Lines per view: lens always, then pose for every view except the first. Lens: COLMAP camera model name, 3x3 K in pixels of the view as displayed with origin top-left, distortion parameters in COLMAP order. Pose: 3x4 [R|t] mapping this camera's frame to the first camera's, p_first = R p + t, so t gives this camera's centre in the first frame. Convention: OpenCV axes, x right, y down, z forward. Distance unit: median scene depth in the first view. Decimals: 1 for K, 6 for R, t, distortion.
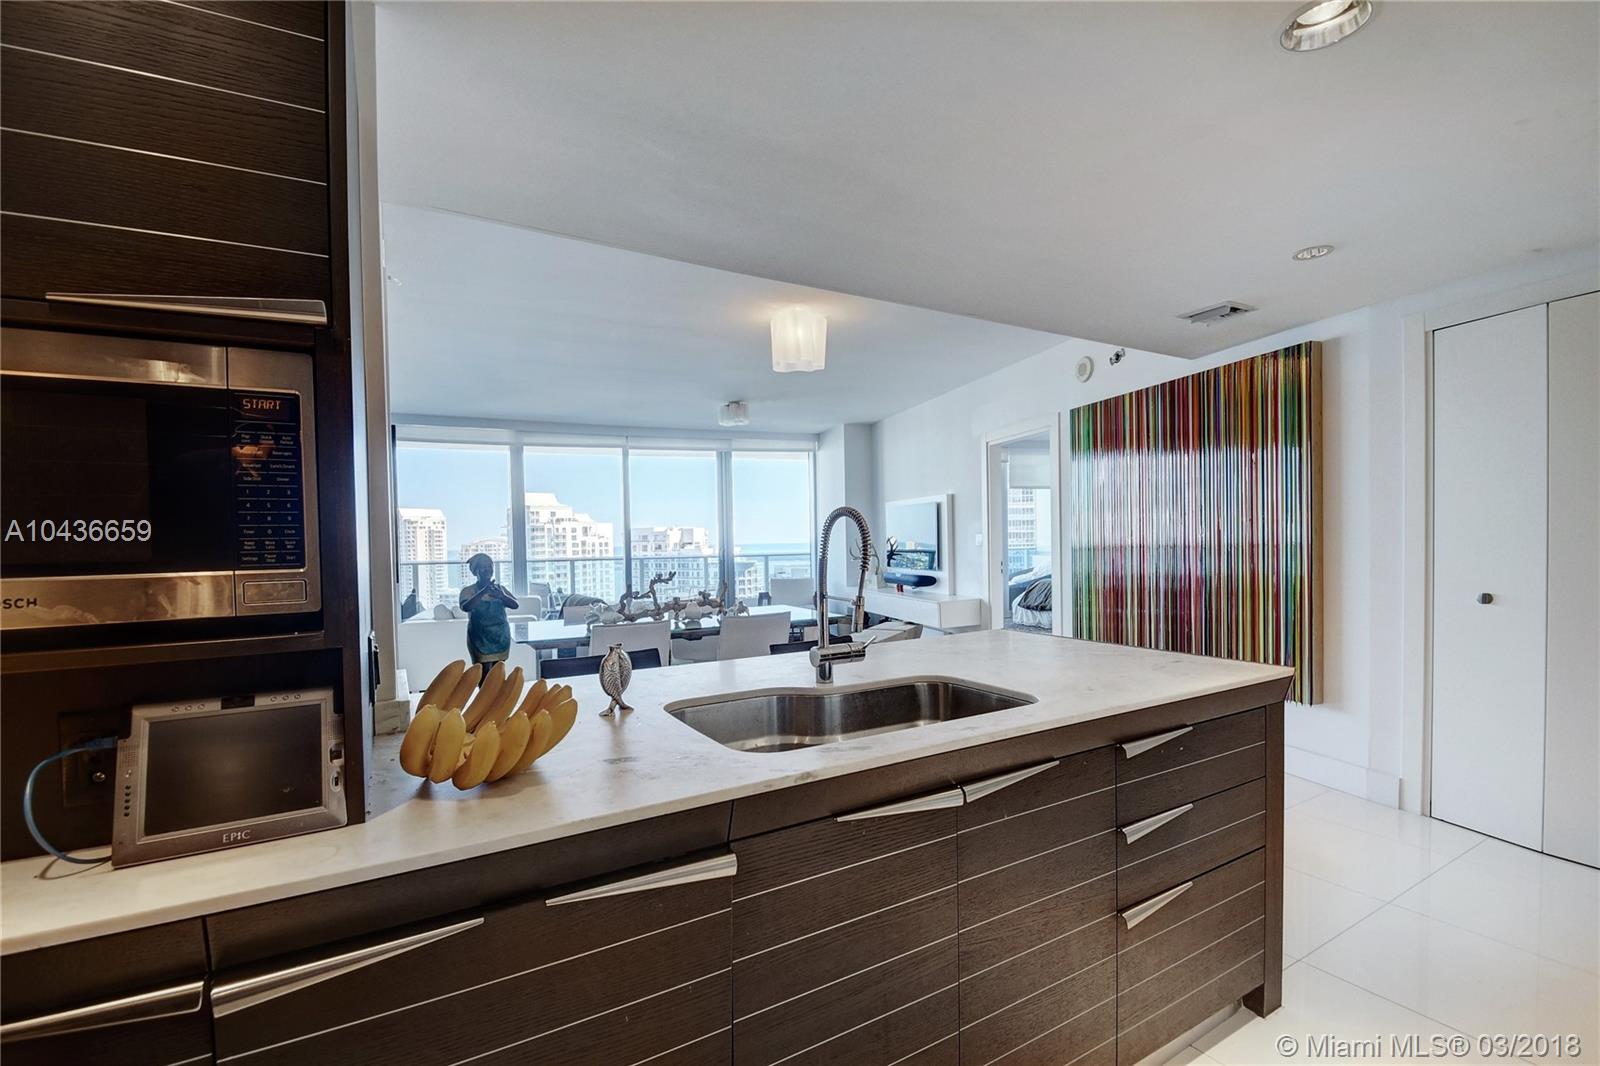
lens RADIAL K [[699.9, 0, 792.4], [0, 699.9, 555.9], [0, 0, 1]] dist [0.014974, -0.017313]
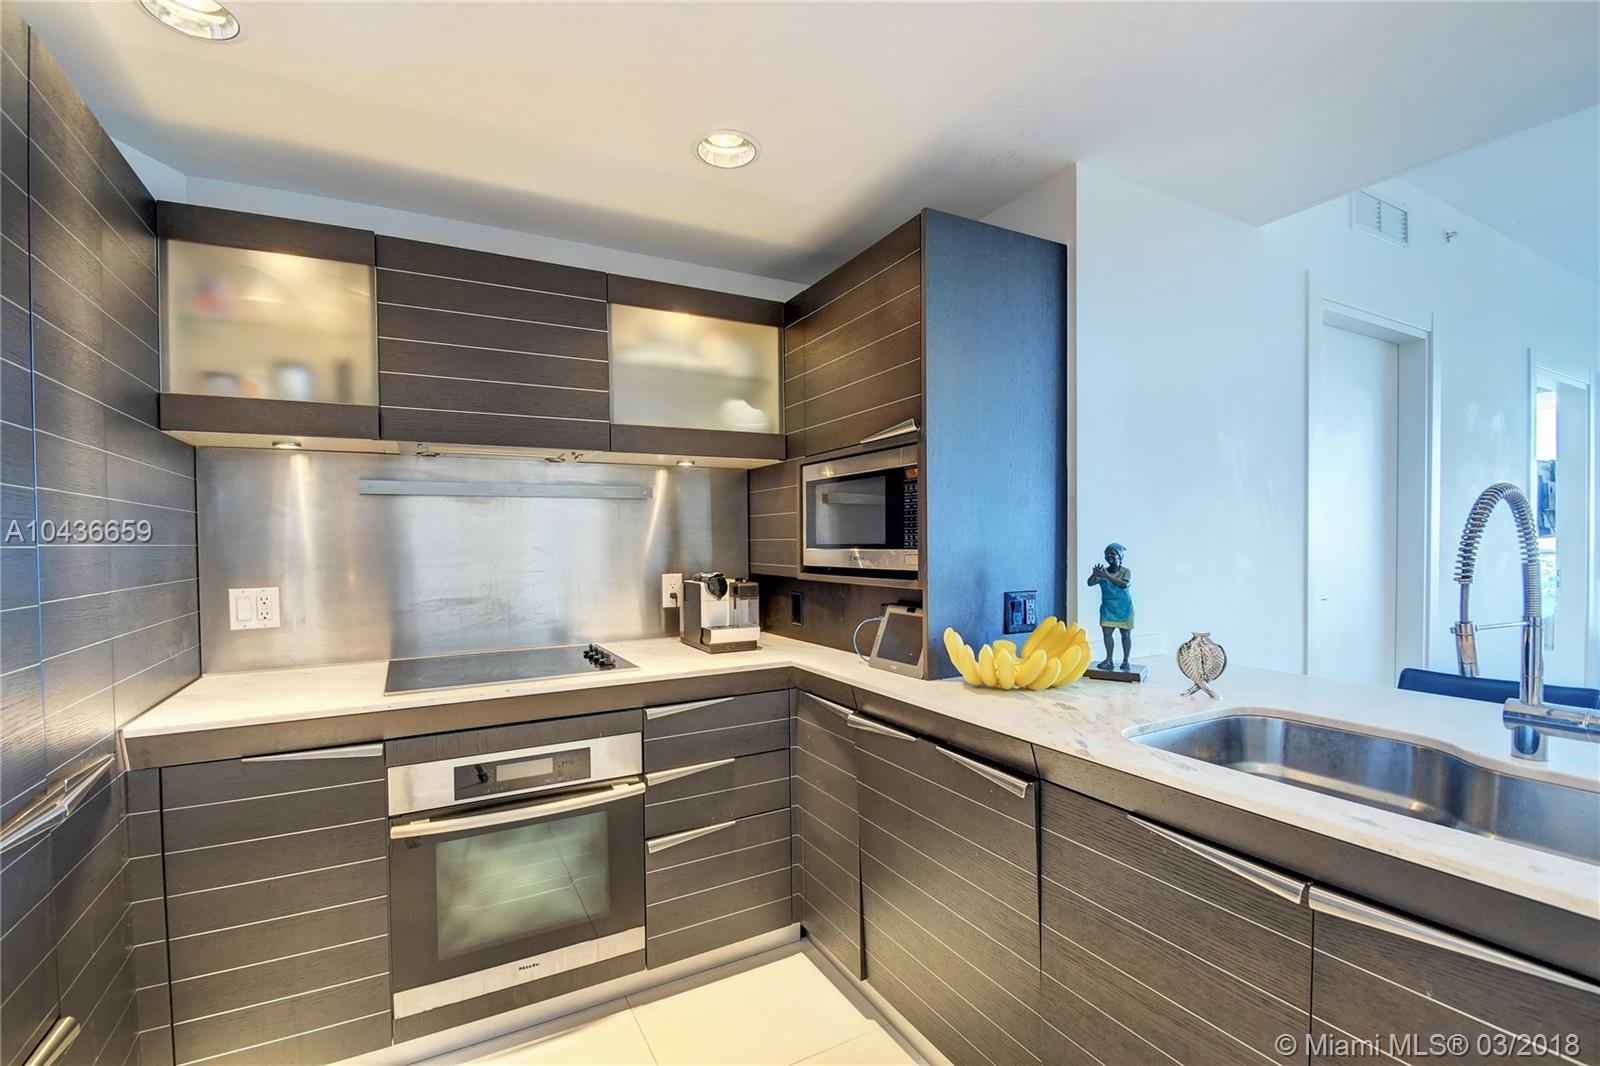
lens RADIAL K [[699.9, 0, 792.4], [0, 699.9, 555.9], [0, 0, 1]] dist [0.014974, -0.017313]
pose [[-0.021034, 0.040459, -0.998960, 0.156915], [-0.010494, 0.999117, 0.040687, -0.004974], [0.999724, 0.011339, -0.020591, 0.079074]]
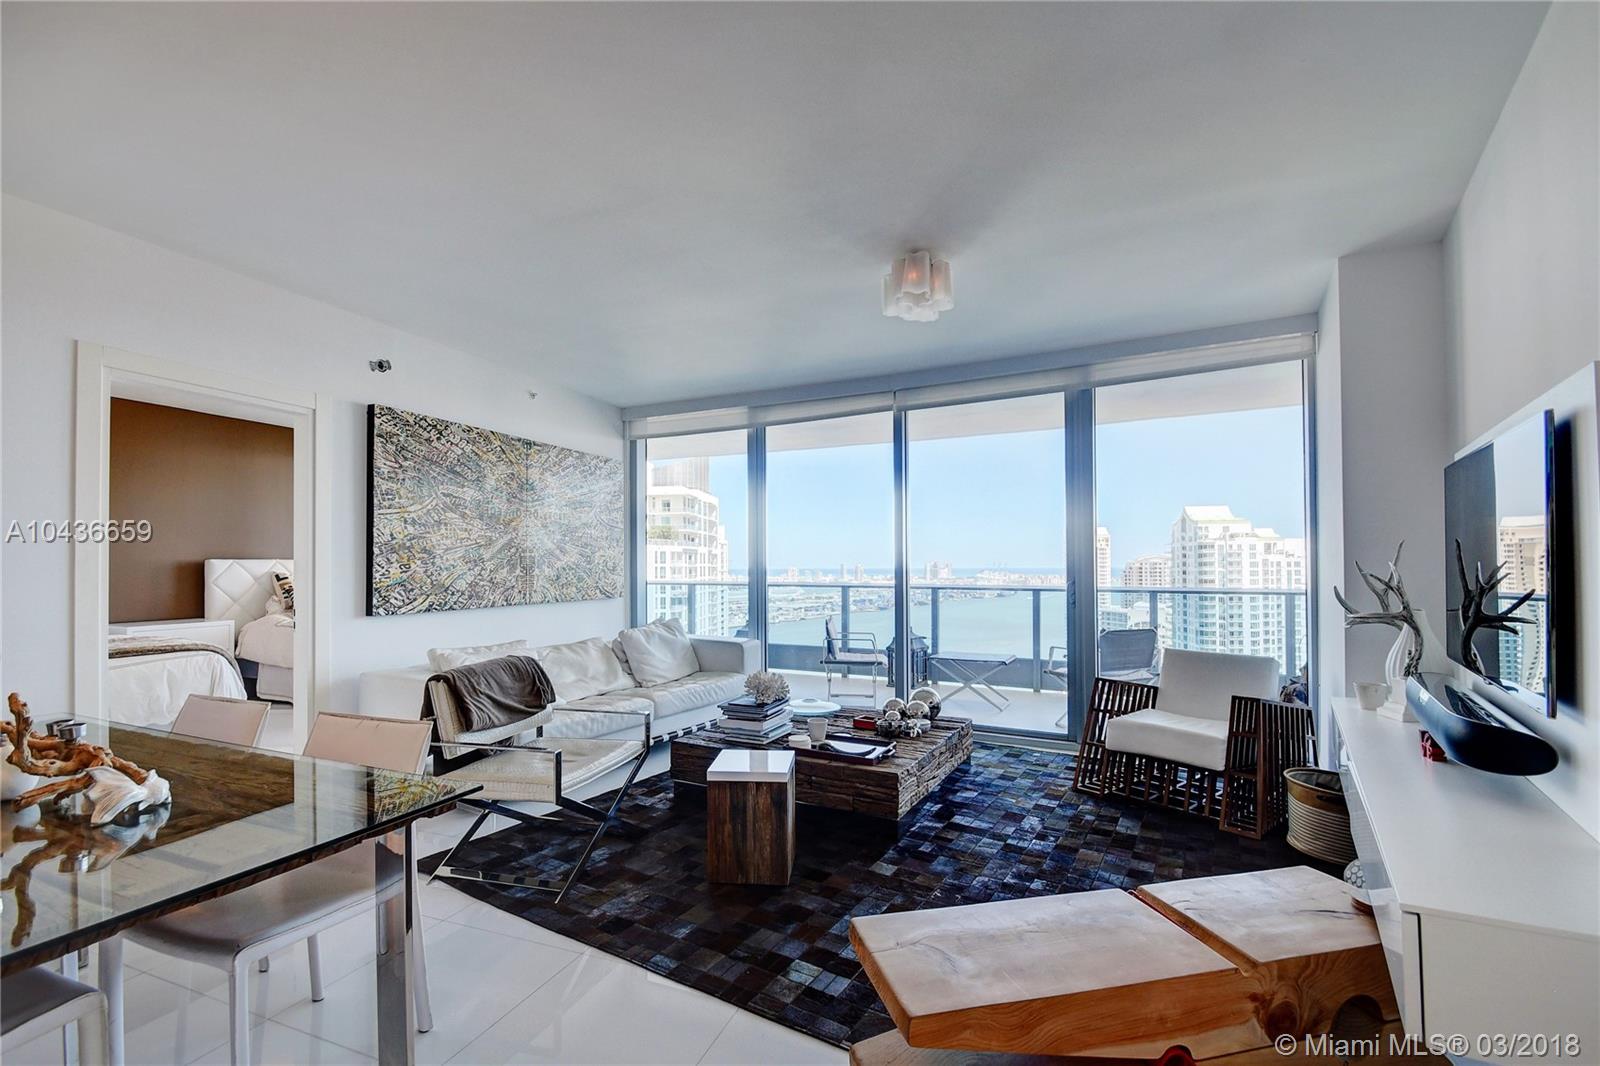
lens RADIAL K [[699.9, 0, 792.4], [0, 699.9, 555.9], [0, 0, 1]] dist [0.014974, -0.017313]
pose [[0.628350, 0.007962, -0.777890, 0.212494], [-0.027143, 0.999563, -0.011693, -0.020276], [0.777457, 0.028461, 0.628291, 0.631479]]
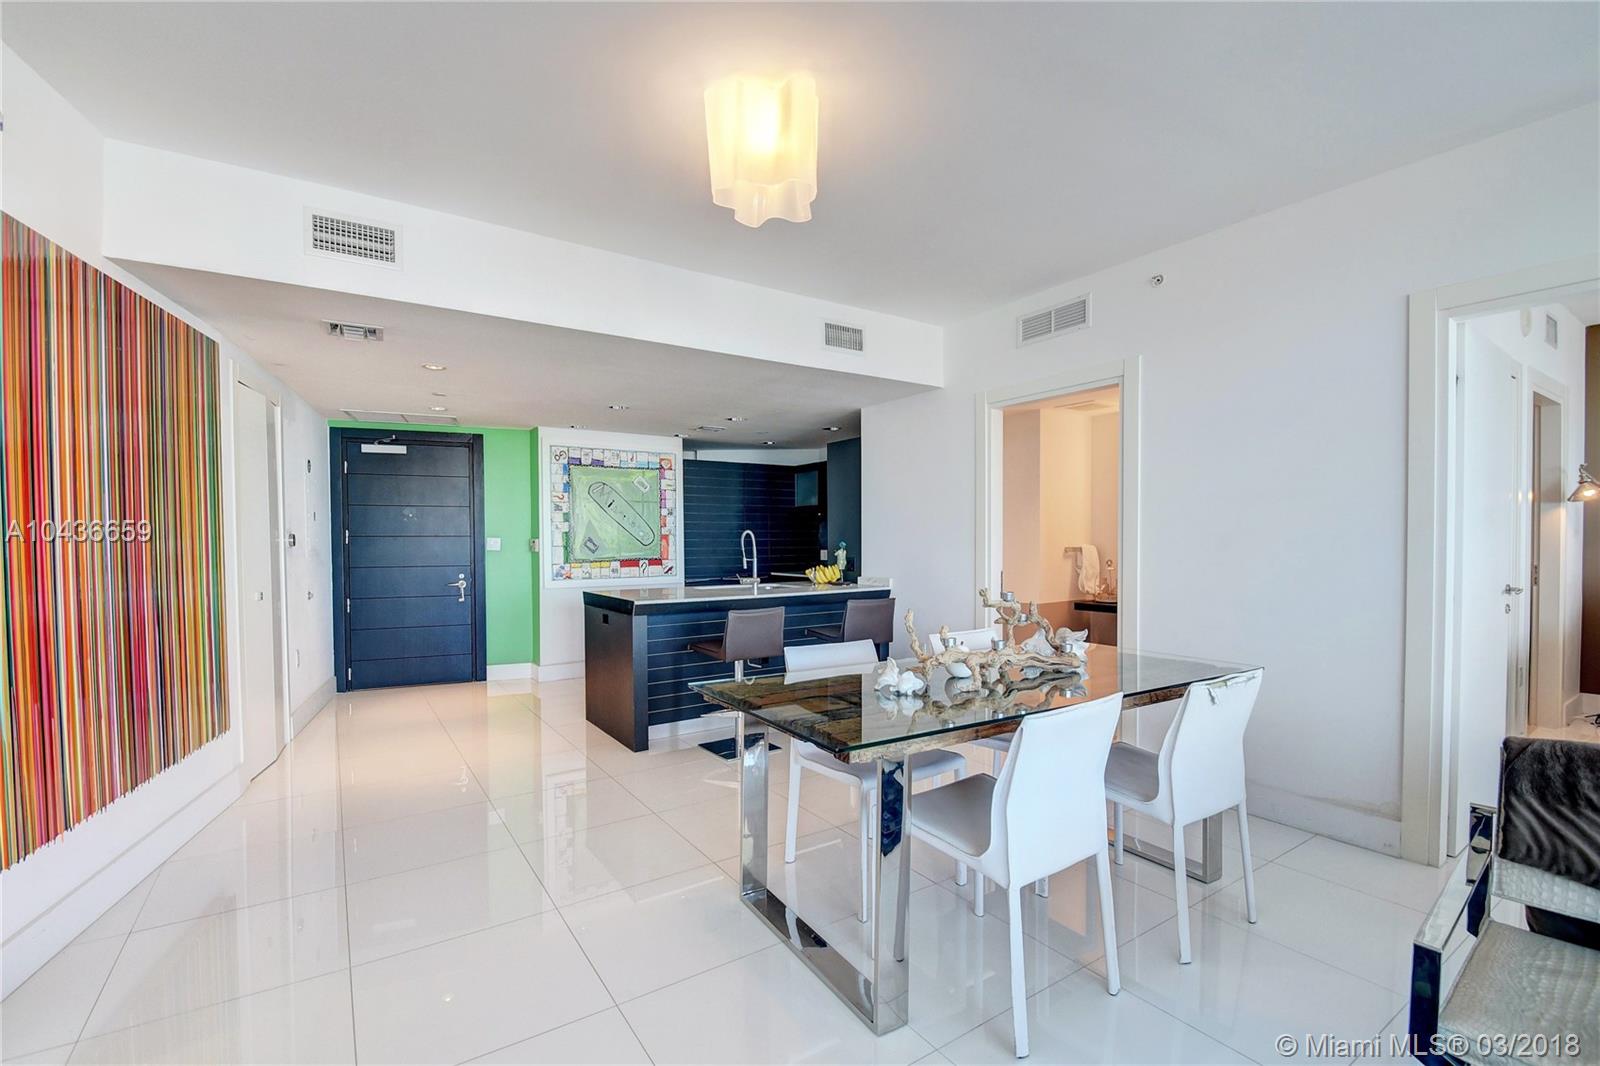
lens RADIAL K [[699.9, 0, 792.4], [0, 699.9, 555.9], [0, 0, 1]] dist [0.014974, -0.017313]
pose [[-0.997451, 0.025973, -0.066459, 0.016551], [0.022833, 0.998607, 0.047573, -0.021675], [0.067602, 0.045934, -0.996654, 0.905228]]
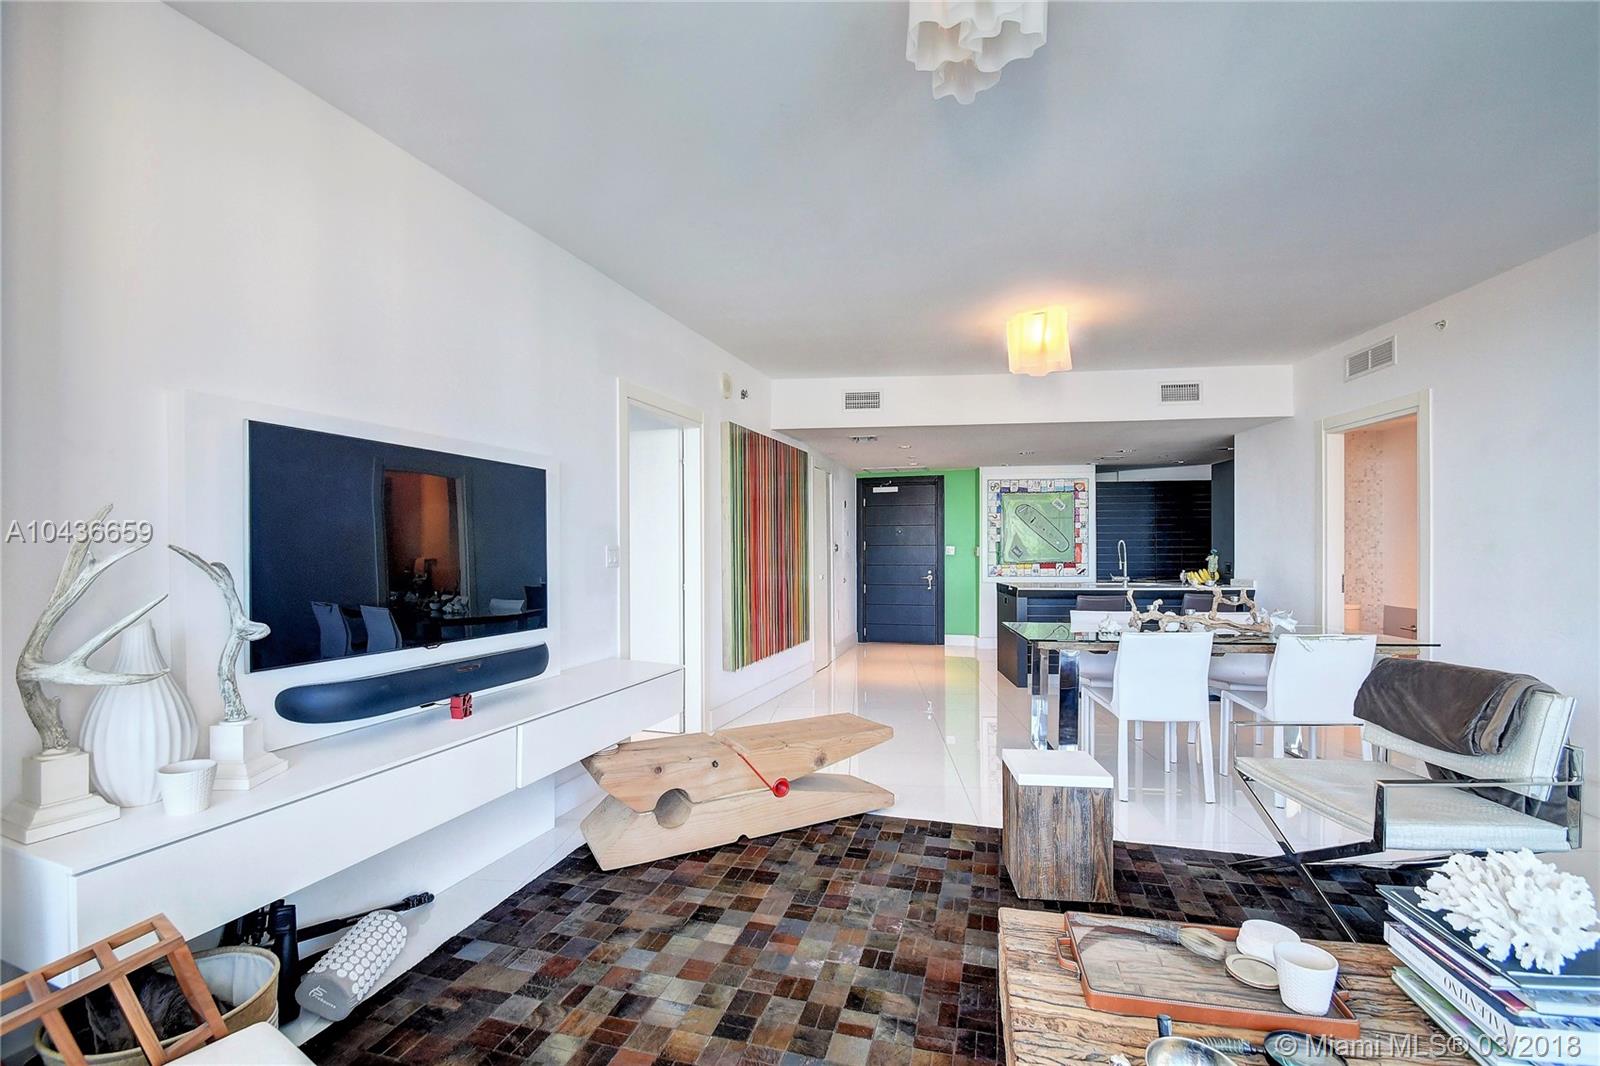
lens RADIAL K [[699.9, 0, 792.4], [0, 699.9, 555.9], [0, 0, 1]] dist [0.014974, -0.017313]
pose [[-0.815600, 0.018771, 0.578311, -0.159950], [0.034288, 0.999285, 0.015921, -0.023319], [-0.577599, 0.032814, -0.815661, 1.187808]]
